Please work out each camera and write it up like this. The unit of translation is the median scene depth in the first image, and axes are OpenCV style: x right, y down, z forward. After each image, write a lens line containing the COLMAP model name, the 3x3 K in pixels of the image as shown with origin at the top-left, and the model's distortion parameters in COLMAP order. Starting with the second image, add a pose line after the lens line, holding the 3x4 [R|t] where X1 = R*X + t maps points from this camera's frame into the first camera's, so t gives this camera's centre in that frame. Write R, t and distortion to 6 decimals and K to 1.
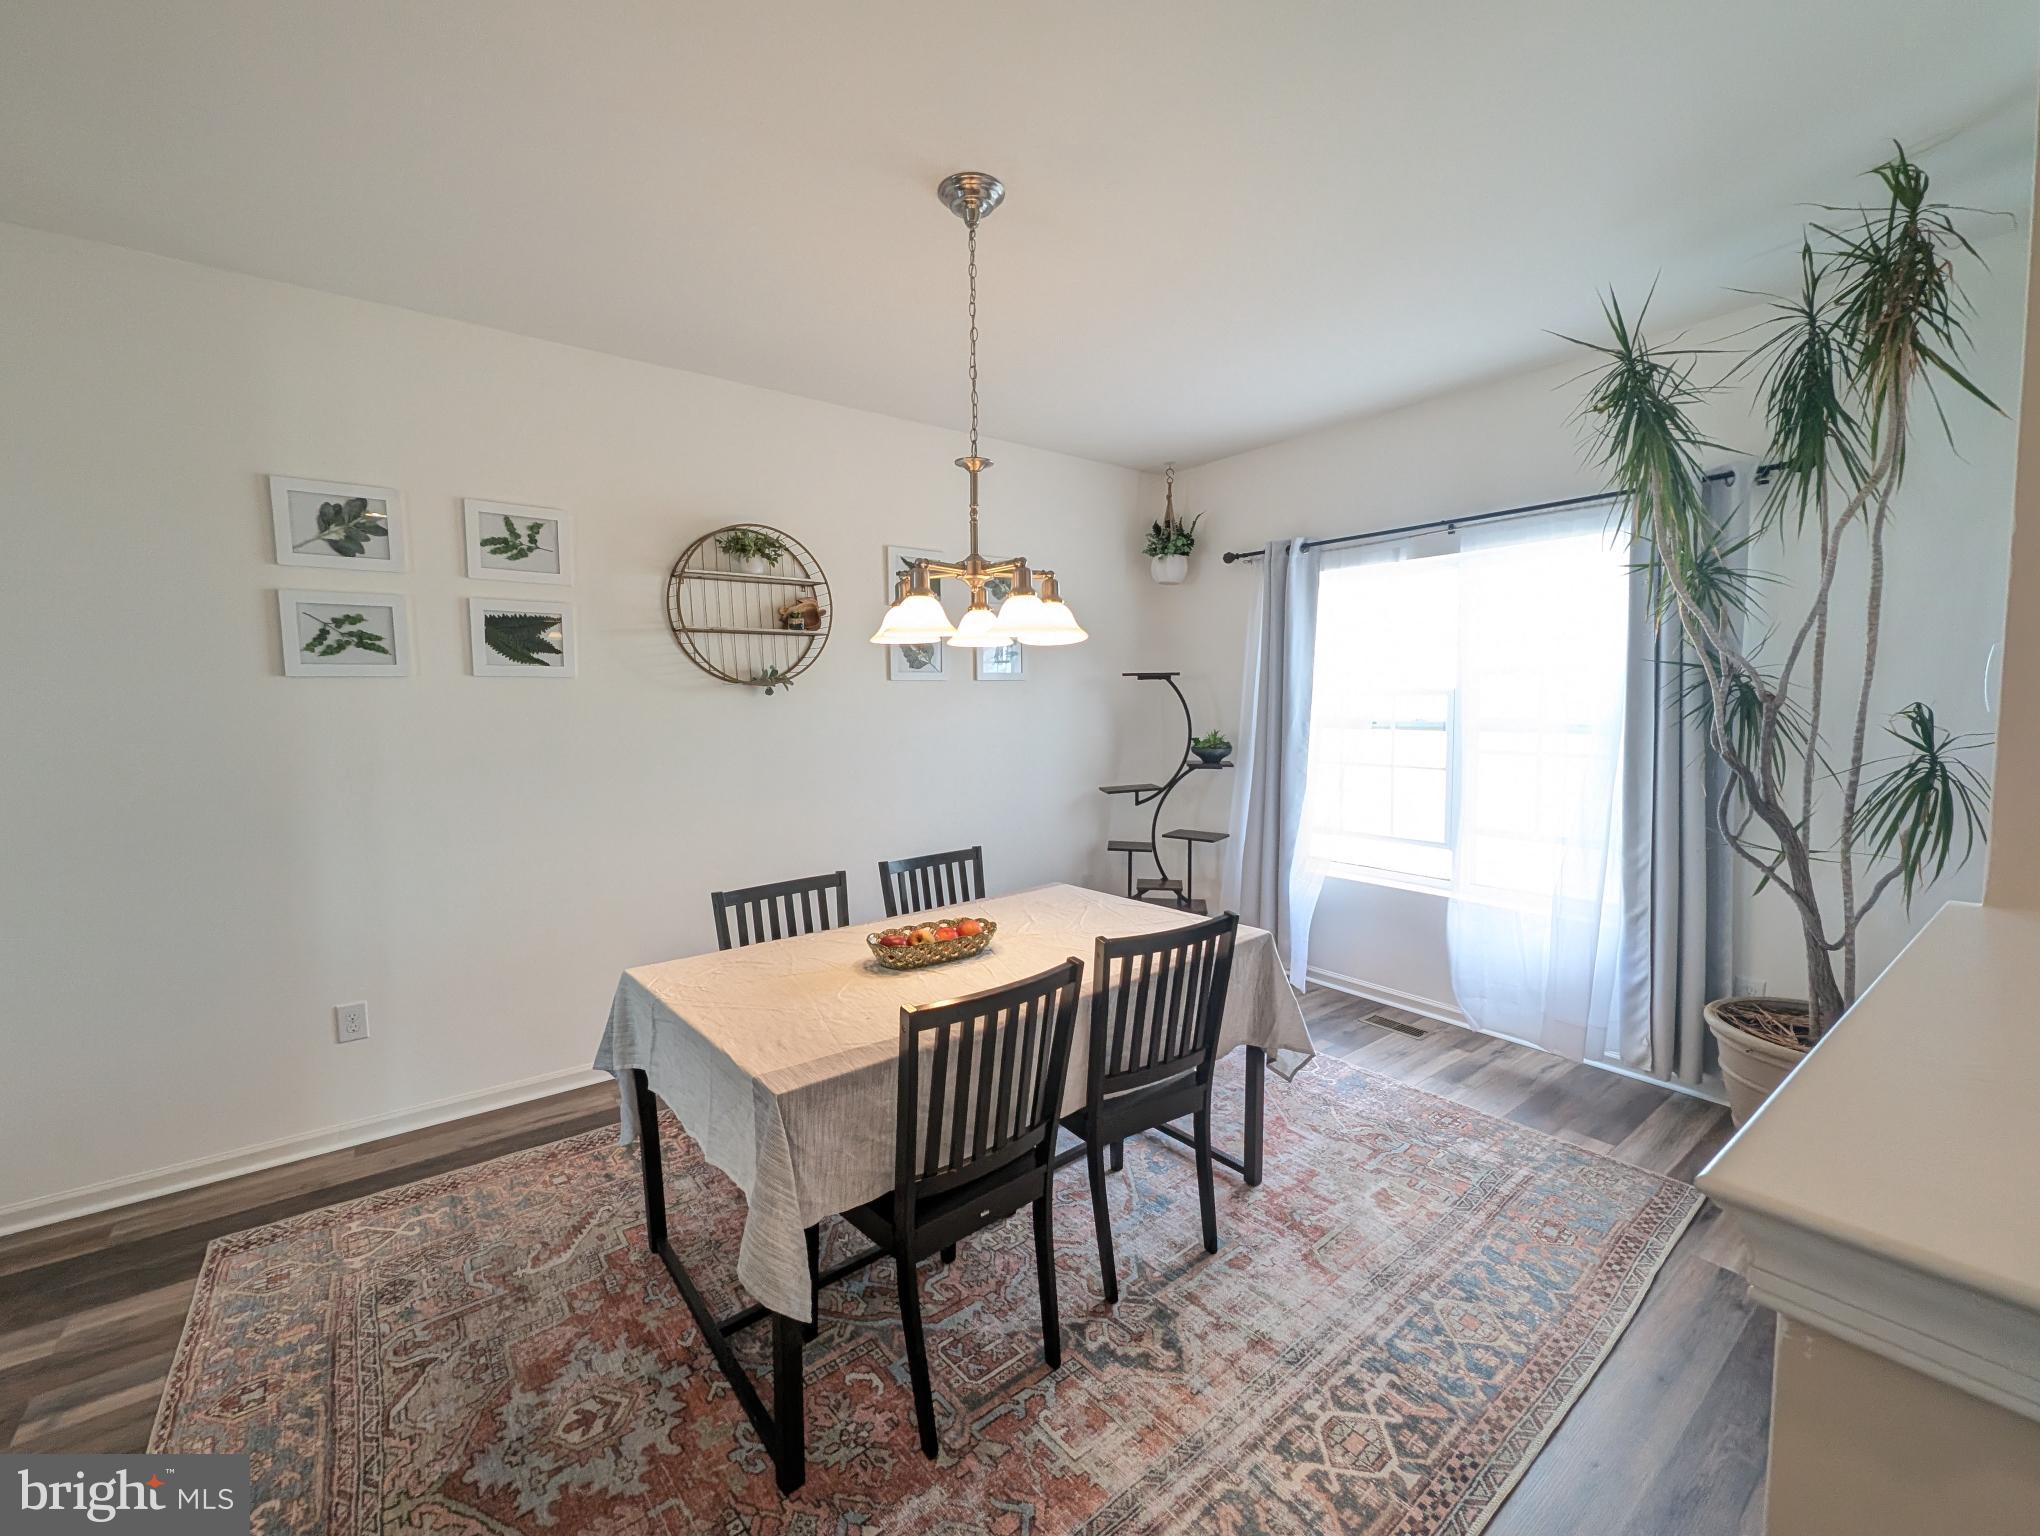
lens RADIAL K [[838.2, 0, 1020.6], [0, 838.2, 766.1], [0, 0, 1]] dist [-0.001976, 0.000371]
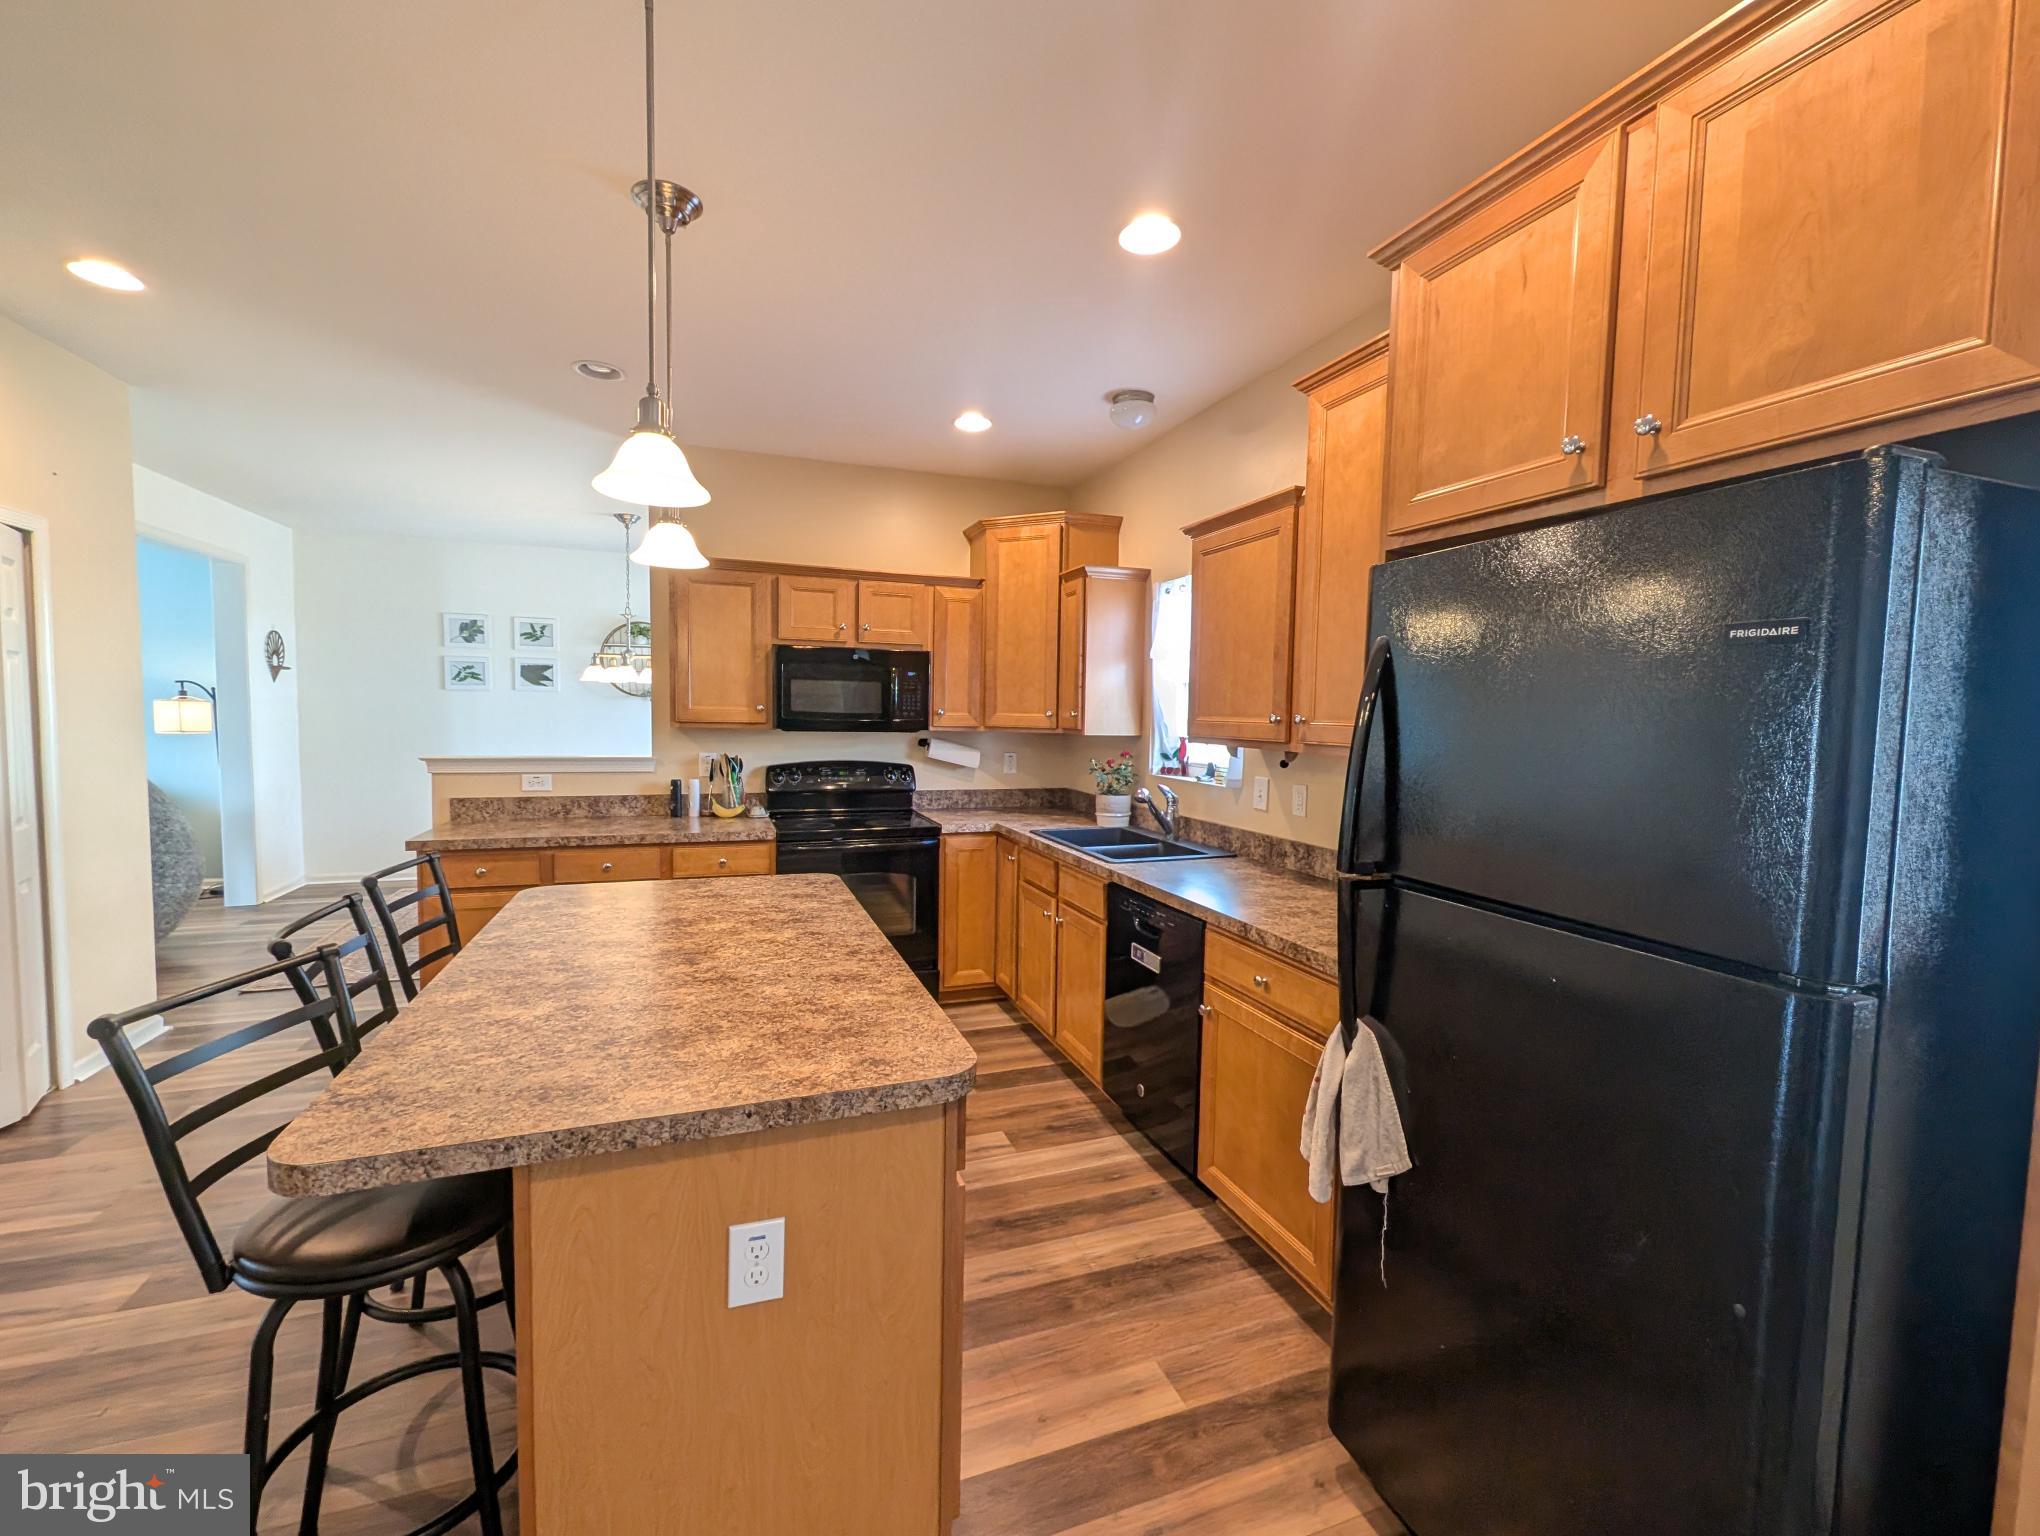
lens RADIAL K [[838.2, 0, 1014.8], [0, 838.2, 766.9], [0, 0, 1]] dist [-0.001976, 0.000371]
pose [[0.955713, 0.046282, -0.290639, 1.520055], [-0.050581, 0.998693, -0.007292, 0.059308], [0.289922, 0.021670, 0.956805, -0.933957]]
